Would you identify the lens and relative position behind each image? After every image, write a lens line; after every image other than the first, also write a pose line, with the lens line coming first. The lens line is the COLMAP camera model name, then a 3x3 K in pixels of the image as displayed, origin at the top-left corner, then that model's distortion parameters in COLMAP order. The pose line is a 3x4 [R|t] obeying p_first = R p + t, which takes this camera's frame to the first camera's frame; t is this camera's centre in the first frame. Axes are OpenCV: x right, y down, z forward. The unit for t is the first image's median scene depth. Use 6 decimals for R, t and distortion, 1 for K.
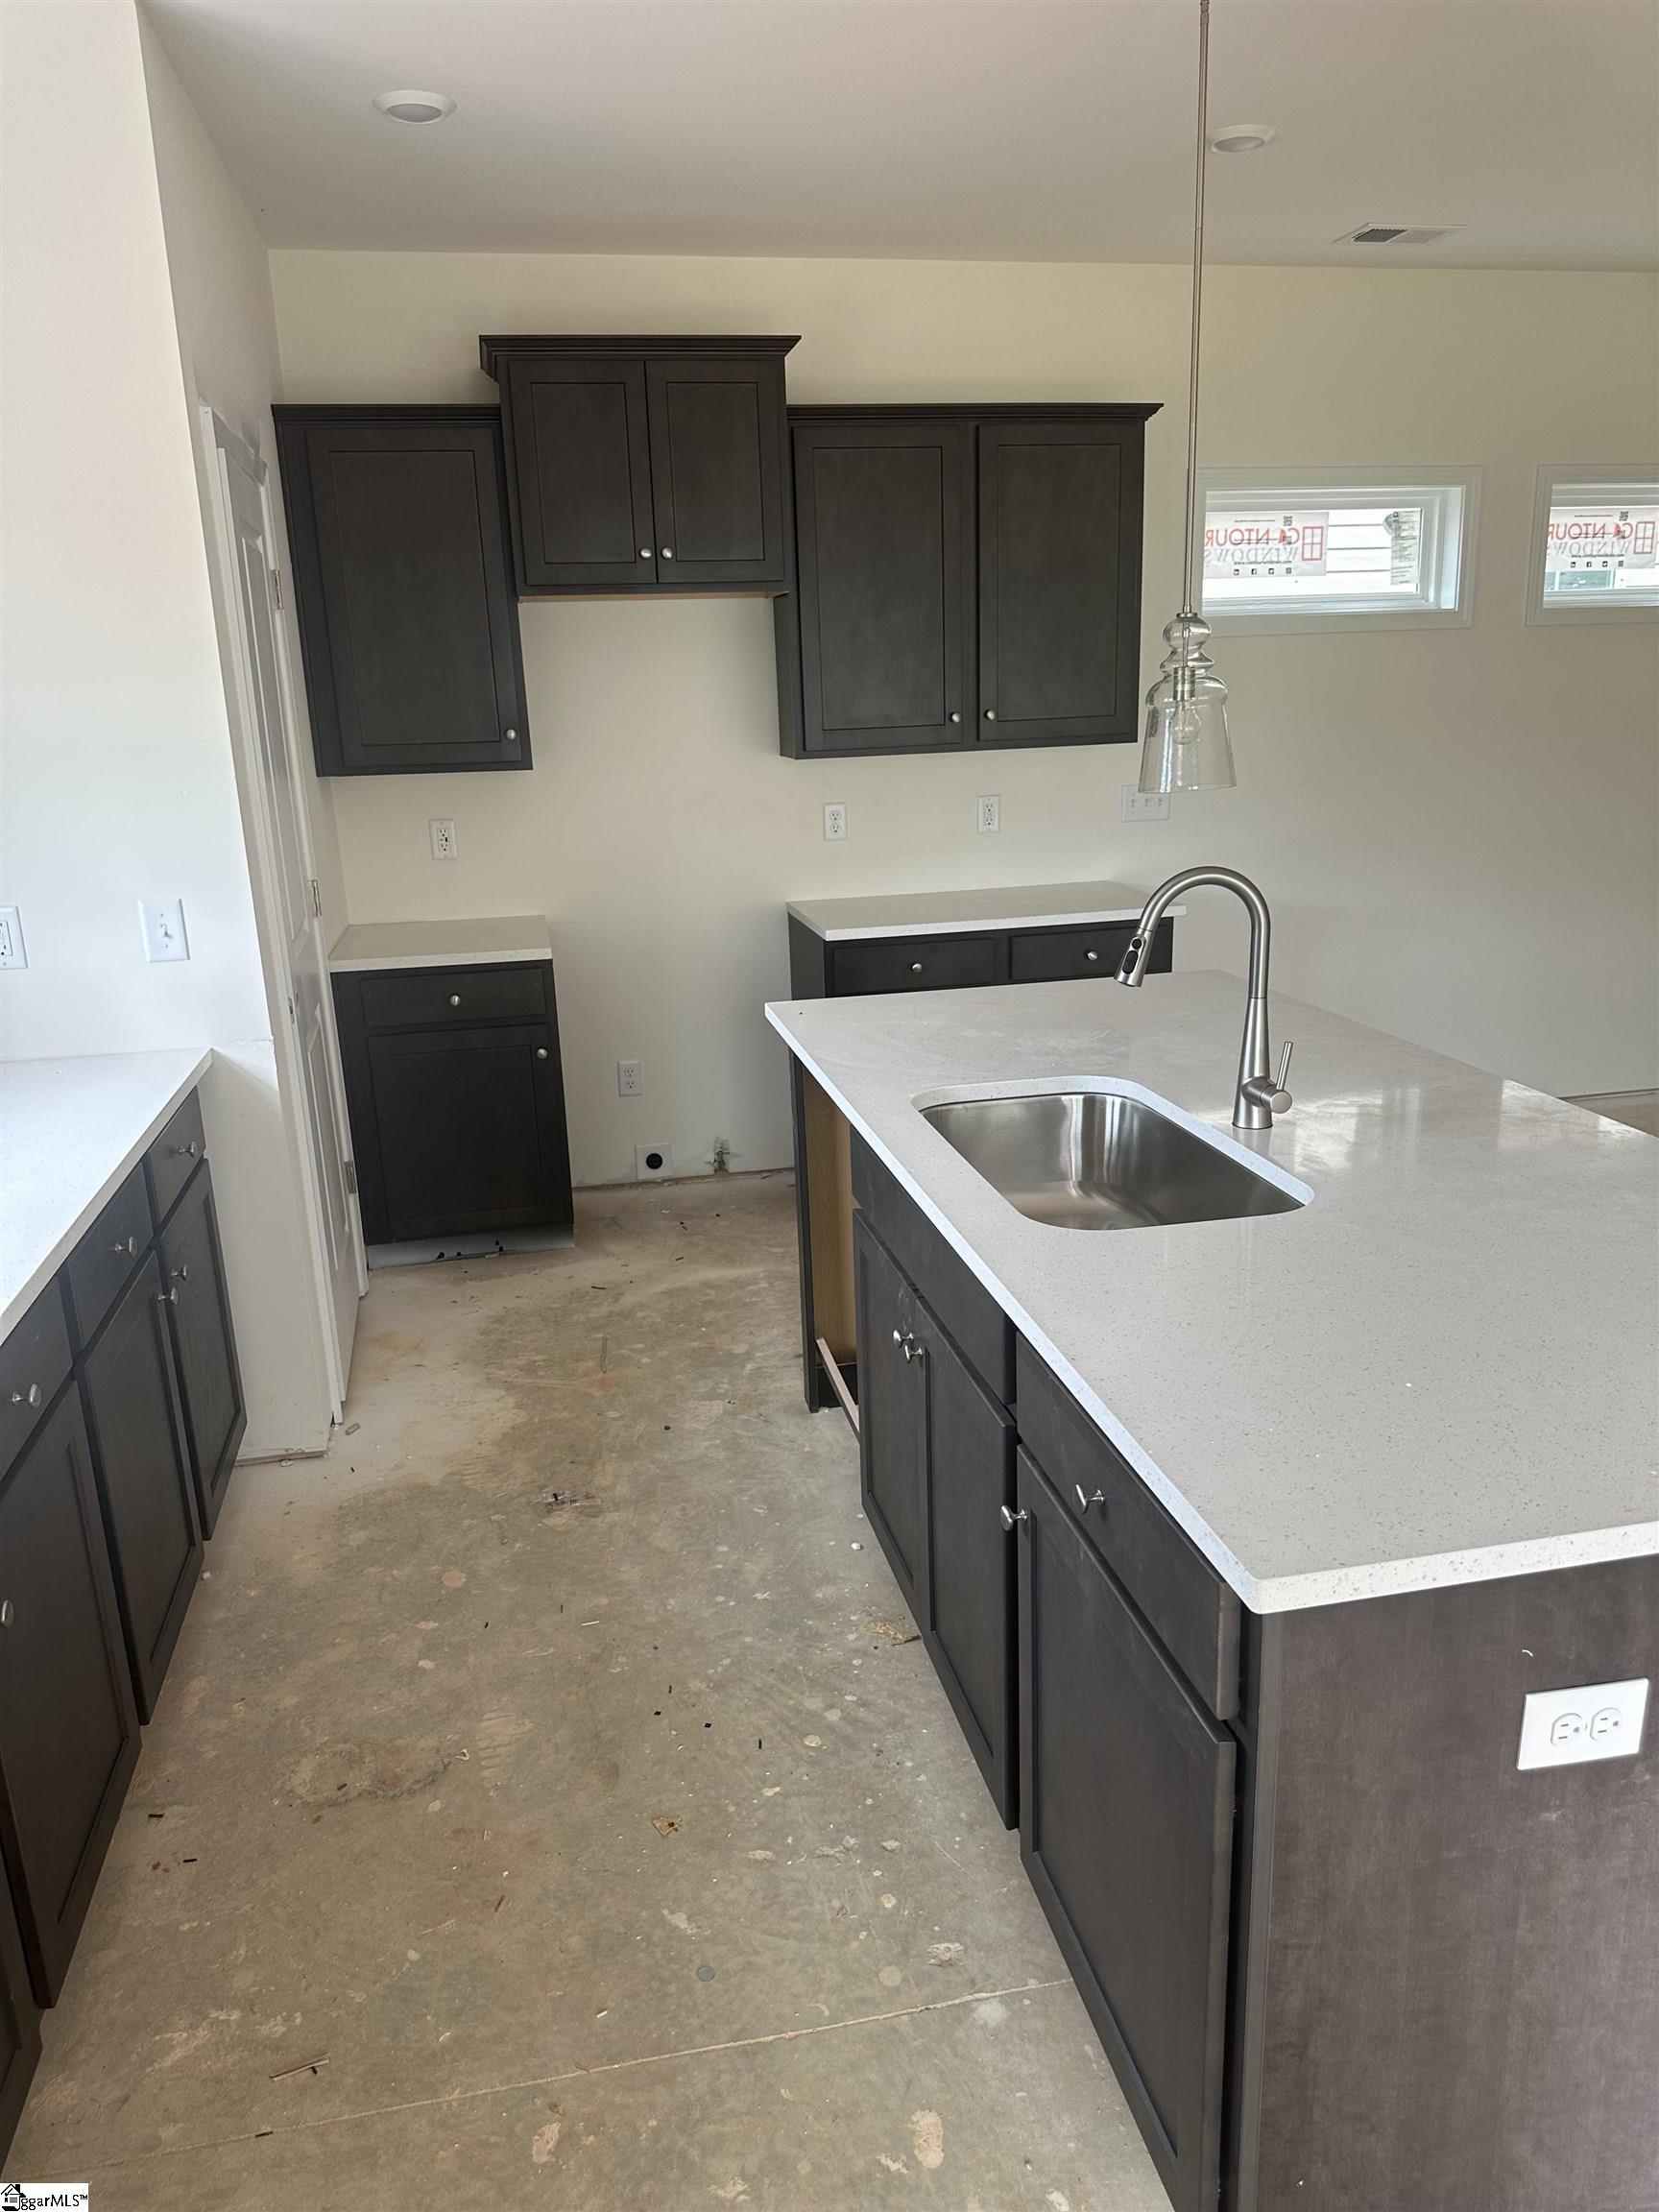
lens RADIAL K [[1570.2, 0, 793.8], [0, 1570.2, 1094.6], [0, 0, 1]] dist [0.077636, -0.094108]
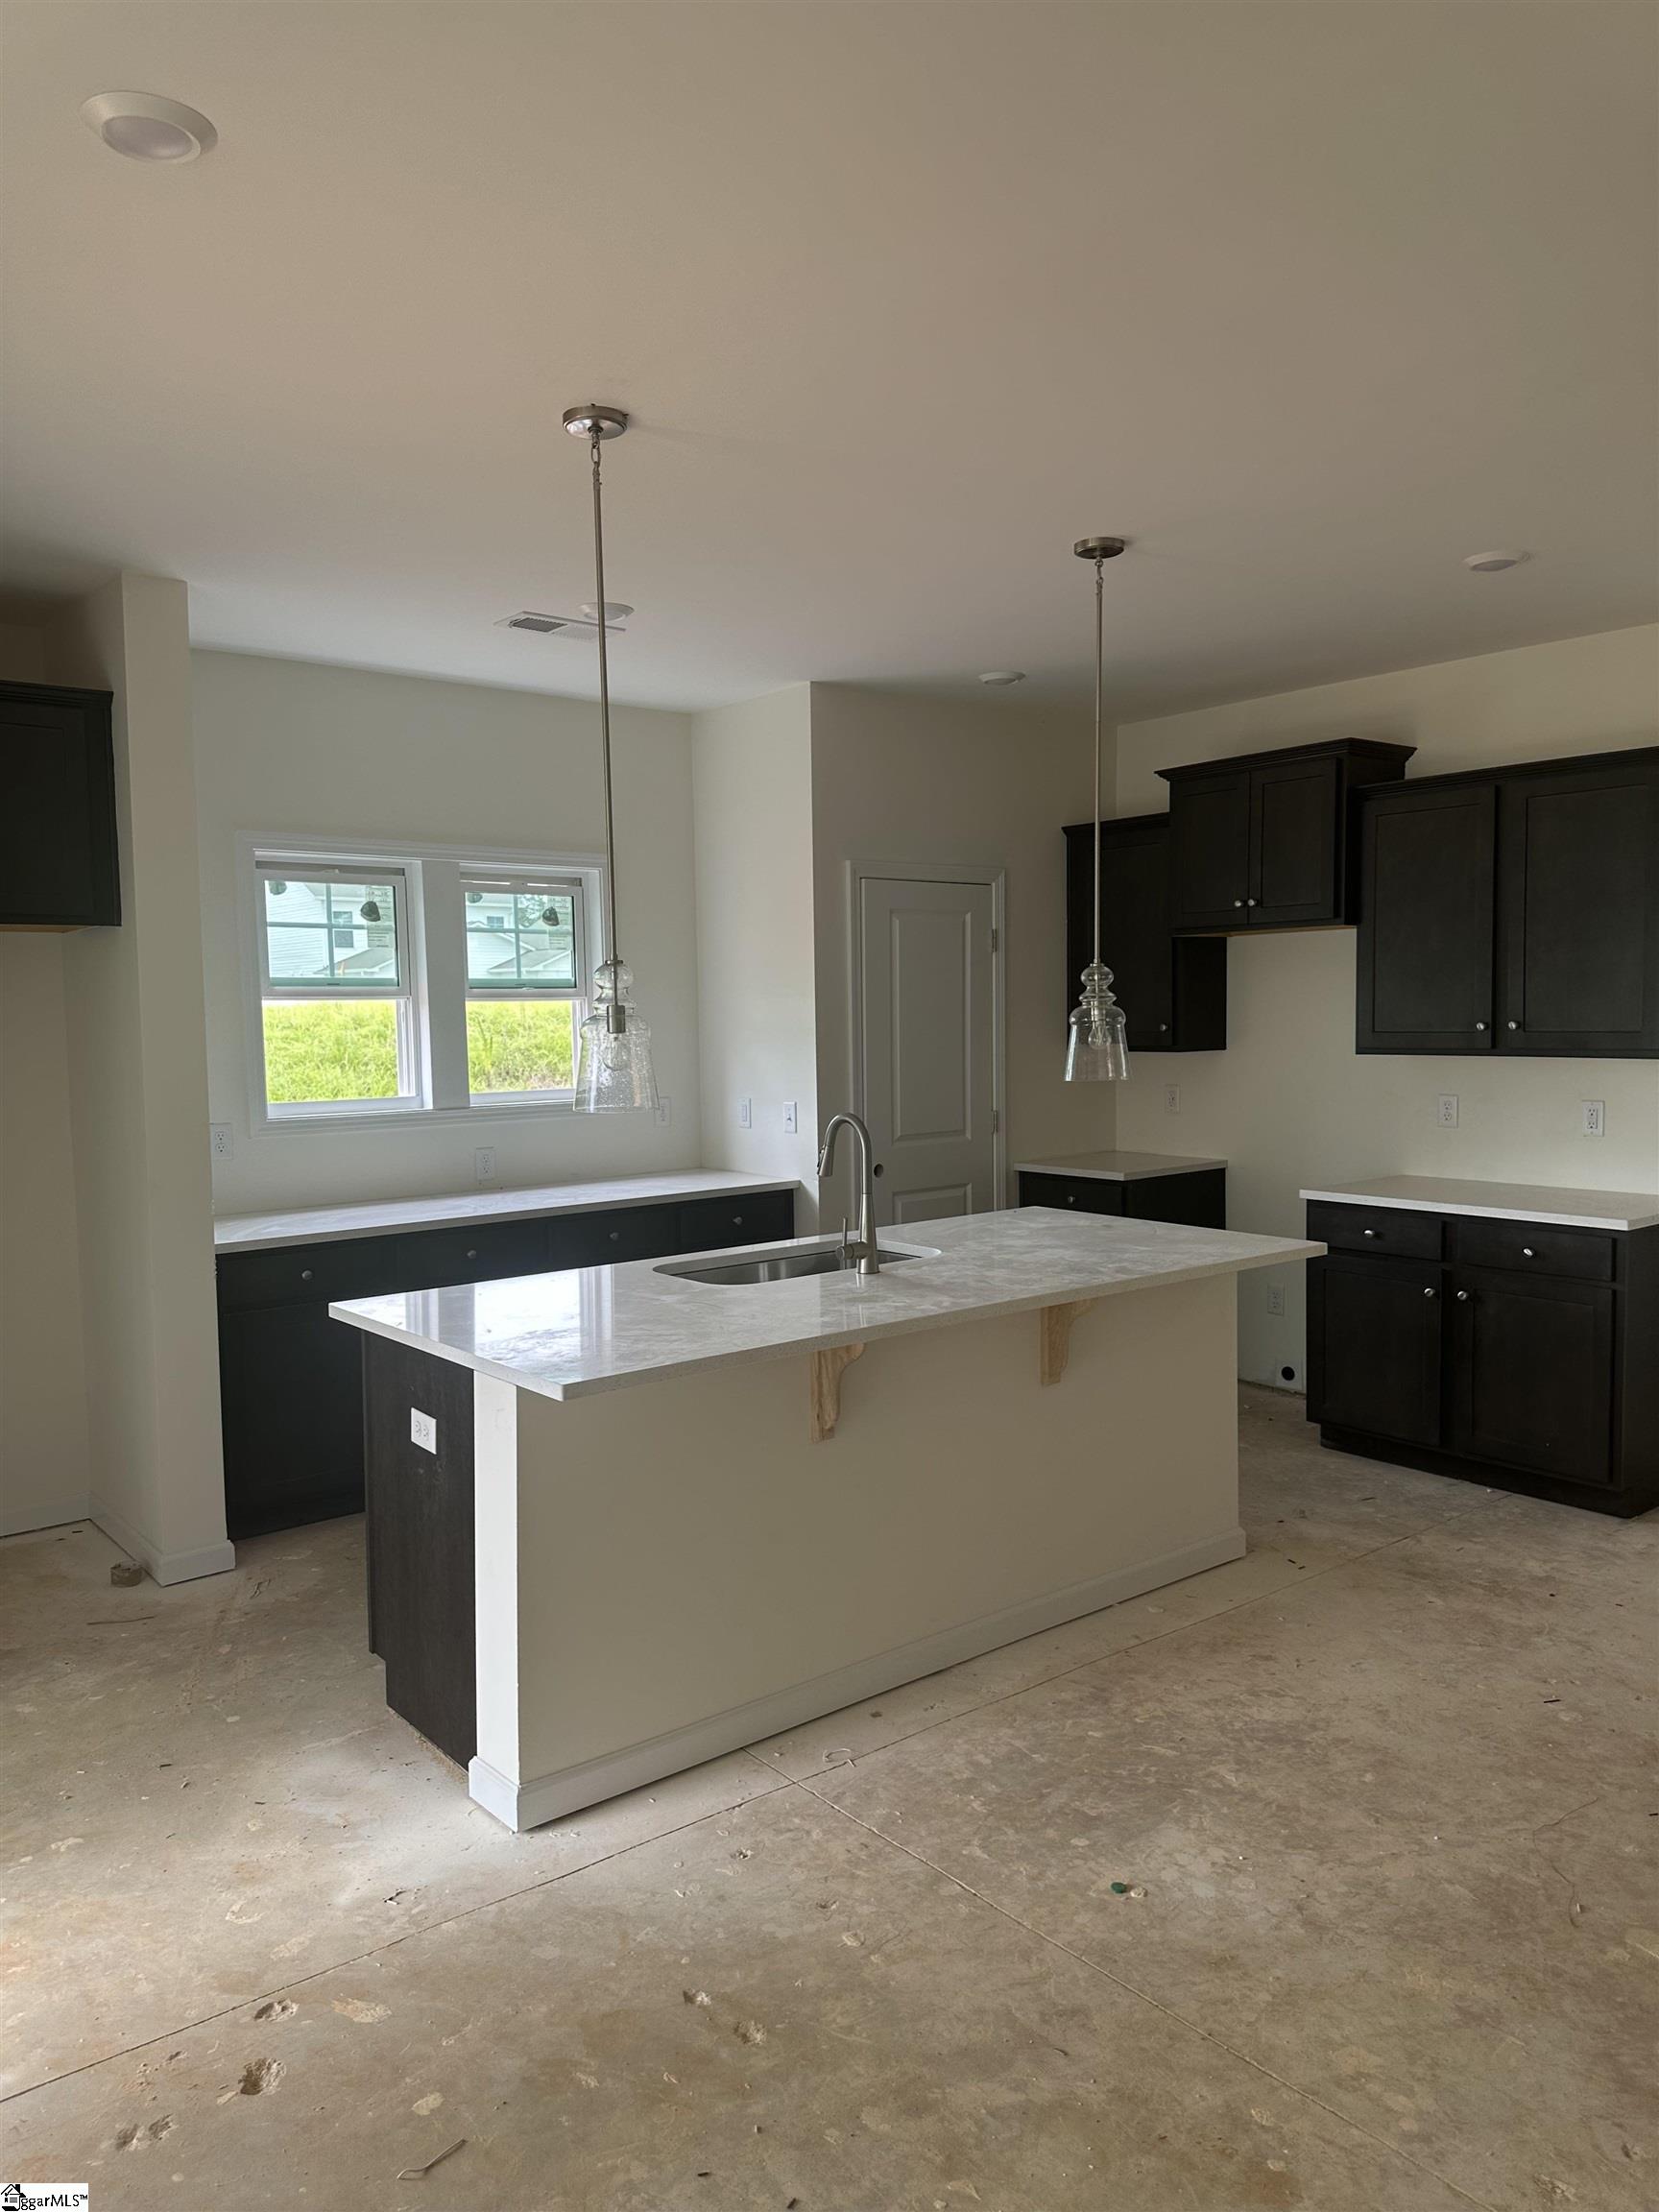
lens RADIAL K [[1570.2, 0, 835.2], [0, 1570.2, 1102.4], [0, 0, 1]] dist [0.077636, -0.094108]
pose [[0.465757, 0.080867, -0.881210, 1.536067], [-0.225408, 0.973810, -0.029772, -0.088187], [0.855723, 0.212498, 0.471787, 0.151398]]
